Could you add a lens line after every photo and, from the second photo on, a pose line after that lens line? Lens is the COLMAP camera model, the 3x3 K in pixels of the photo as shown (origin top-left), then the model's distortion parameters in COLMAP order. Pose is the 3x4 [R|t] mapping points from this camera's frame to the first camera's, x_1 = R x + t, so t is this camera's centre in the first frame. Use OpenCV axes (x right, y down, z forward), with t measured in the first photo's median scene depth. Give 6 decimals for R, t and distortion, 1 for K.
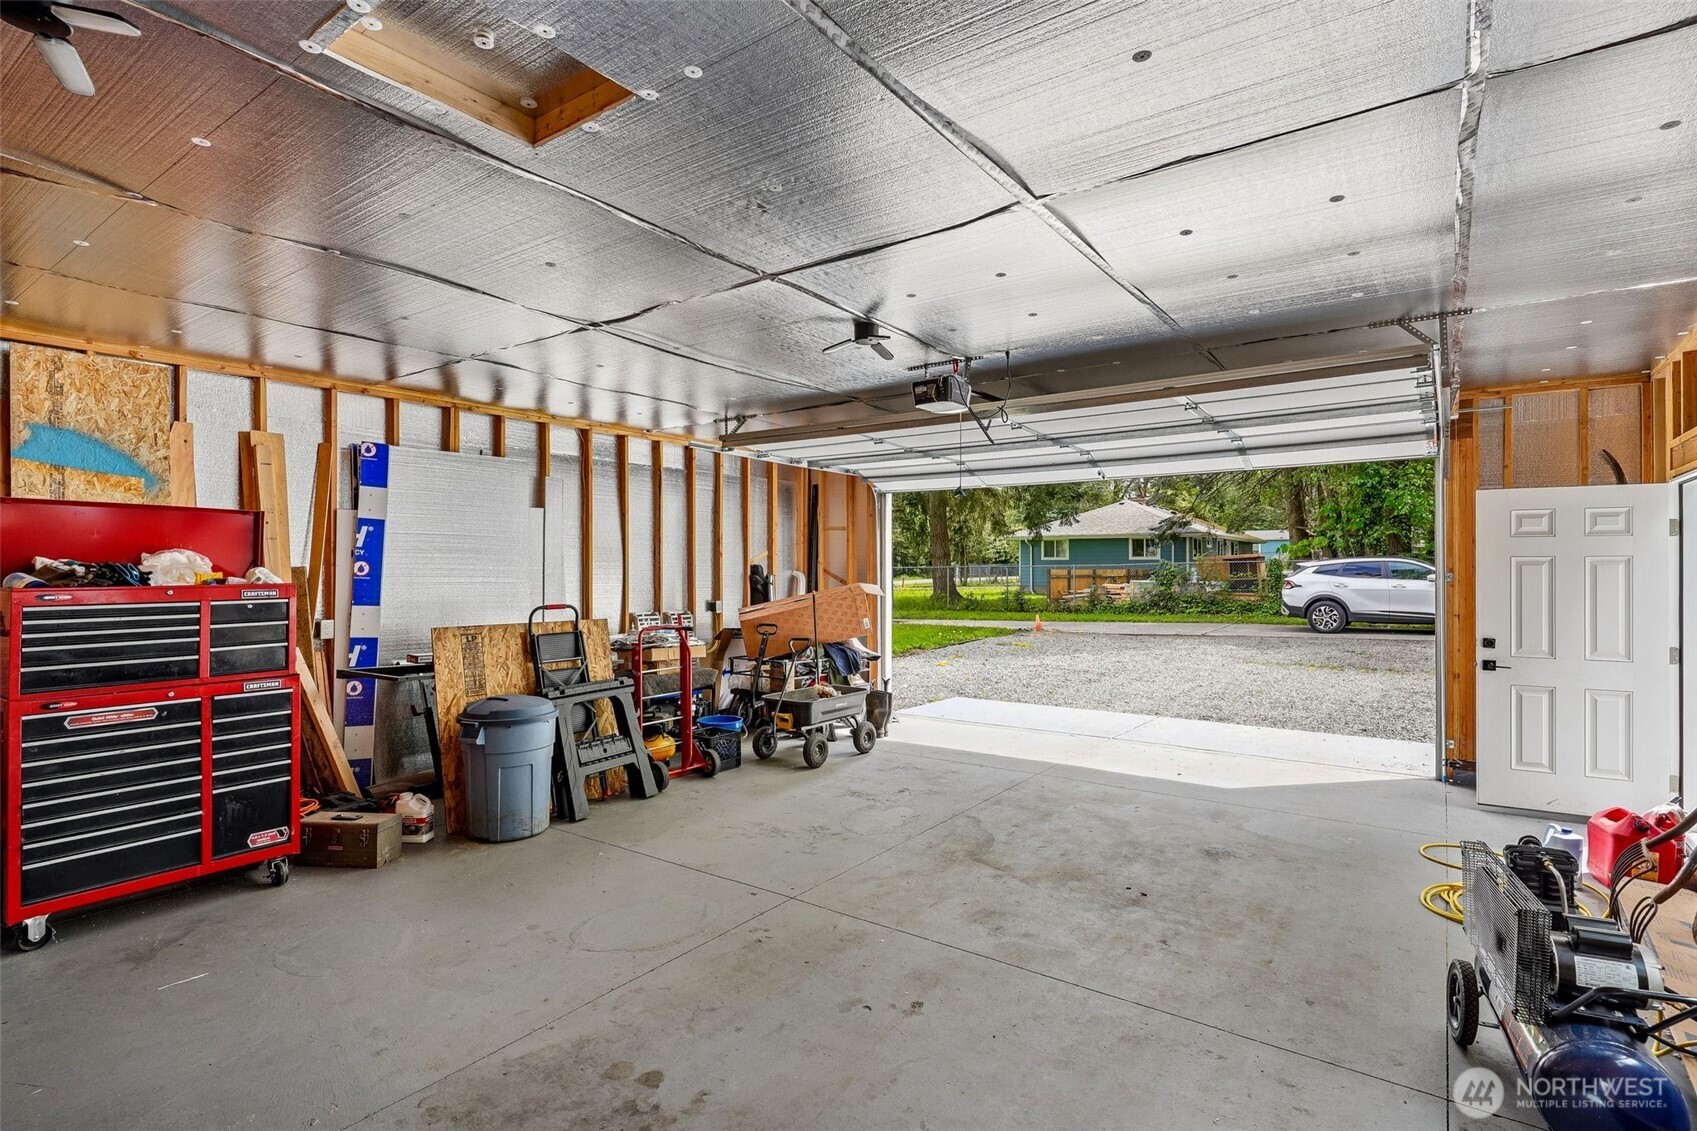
lens RADIAL K [[838.9, 0, 869.4], [0, 838.9, 570.5], [0, 0, 1]] dist [-0.060759, 0.030831]
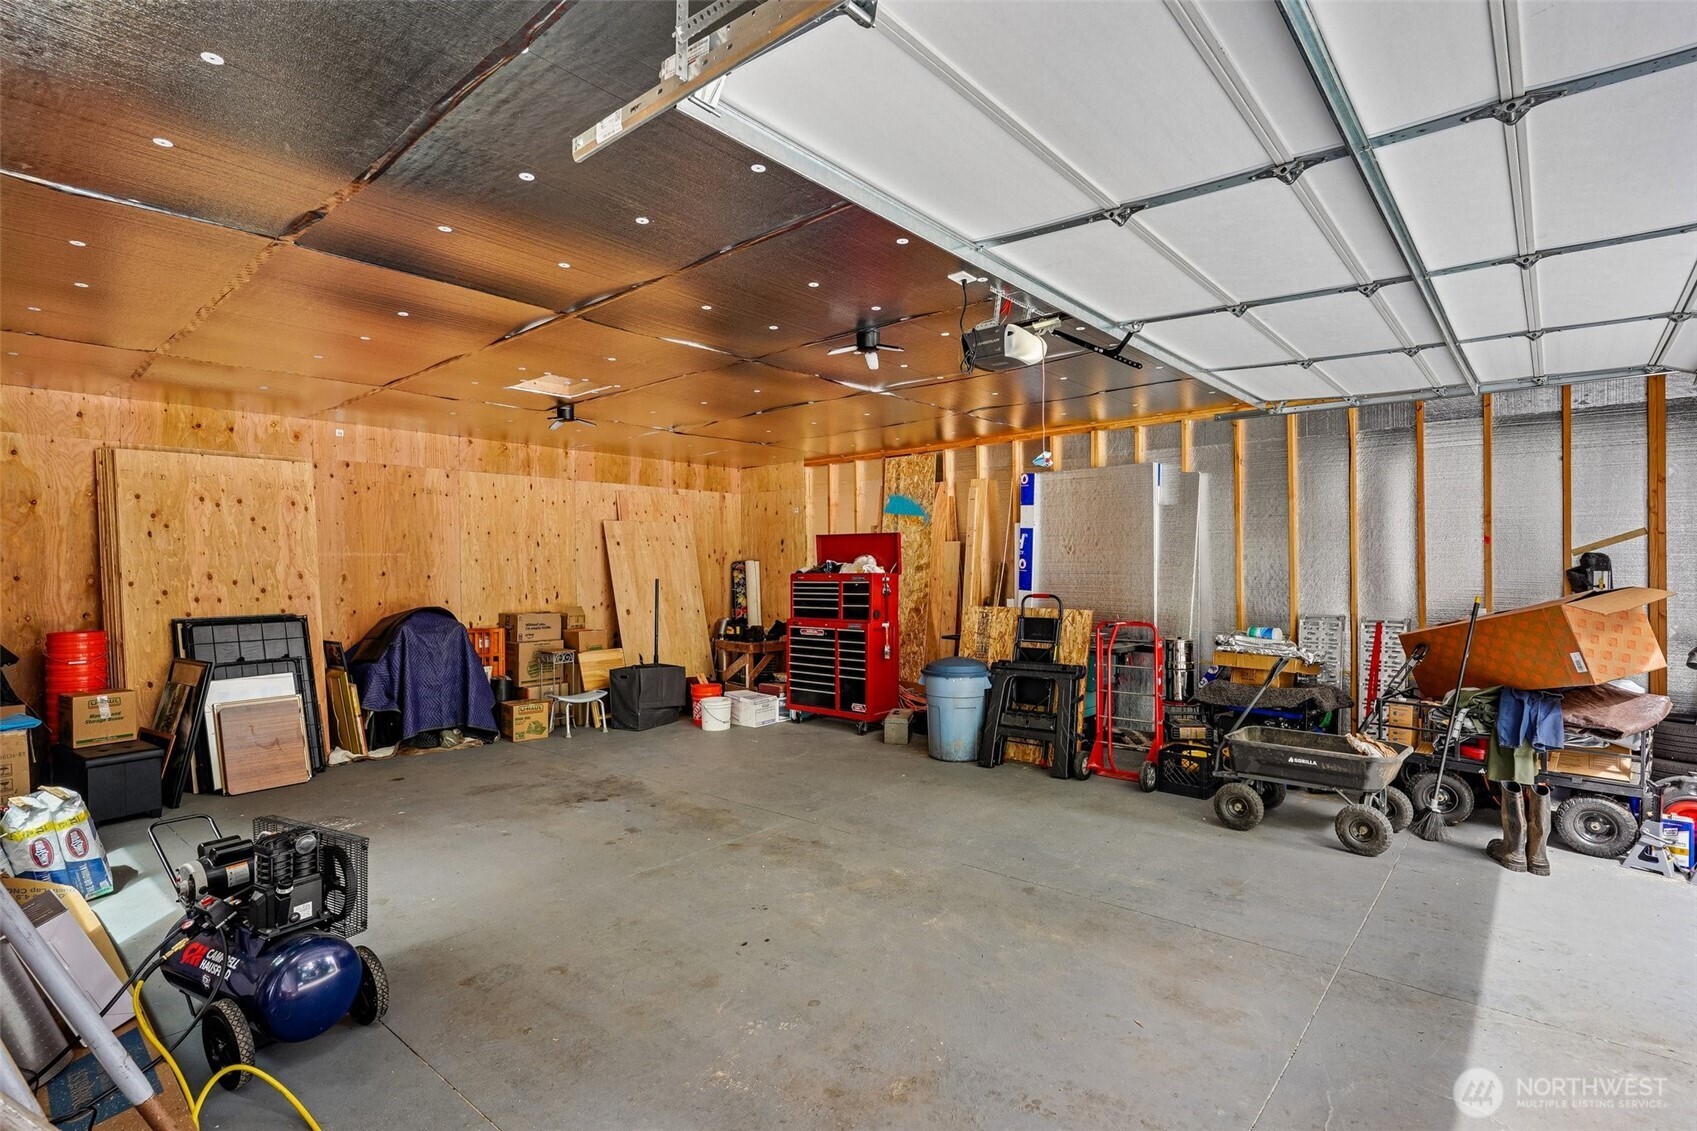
lens RADIAL K [[838.9, 0, 869.4], [0, 838.9, 570.5], [0, 0, 1]] dist [-0.060759, 0.030831]
pose [[-0.116305, 0.007446, -0.993186, 1.115698], [0.004320, 0.999966, 0.006991, -0.002749], [0.993204, -0.003478, -0.116333, 1.189178]]
